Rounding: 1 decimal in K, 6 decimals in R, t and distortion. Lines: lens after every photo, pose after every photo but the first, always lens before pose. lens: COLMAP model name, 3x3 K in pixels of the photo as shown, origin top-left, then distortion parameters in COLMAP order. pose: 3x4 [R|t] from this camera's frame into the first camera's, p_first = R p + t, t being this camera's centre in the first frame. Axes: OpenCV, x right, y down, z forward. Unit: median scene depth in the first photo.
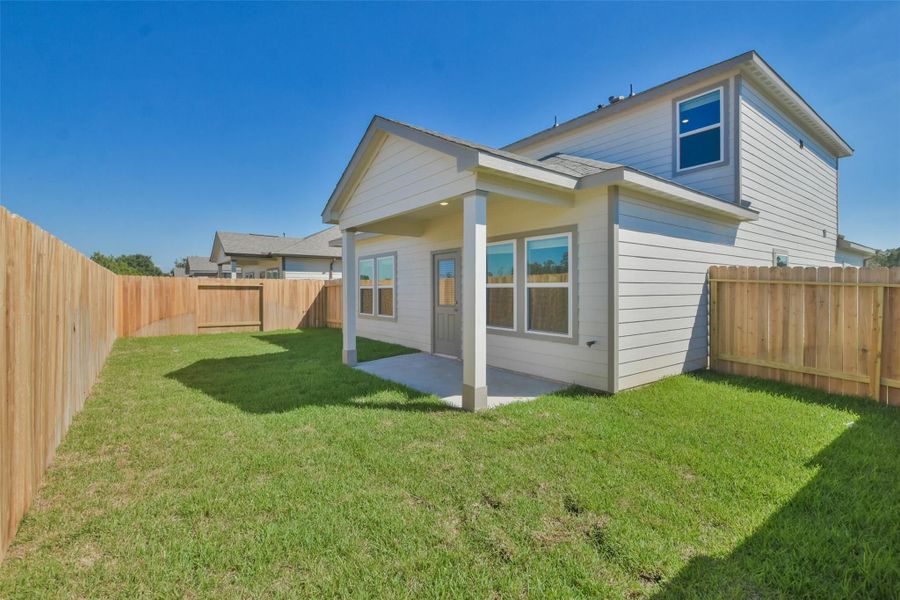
lens RADIAL K [[420.7, 0, 450.0], [0, 420.7, 300.0], [0, 0, 1]] dist [-0.000157, -0.000254]
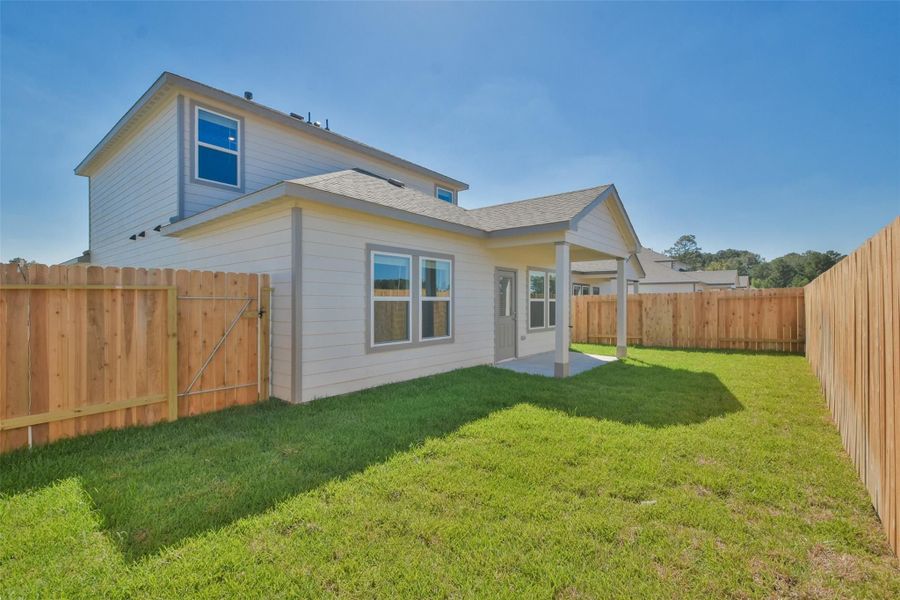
lens RADIAL K [[406.4, 0, 450.0], [0, 406.4, 300.0], [0, 0, 1]] dist [0.003405, 0.000245]
pose [[-0.227617, 0.003447, 0.973745, -0.847624], [0.024030, 0.999709, 0.002078, -0.031009], [-0.973454, 0.023872, -0.227633, 1.124577]]
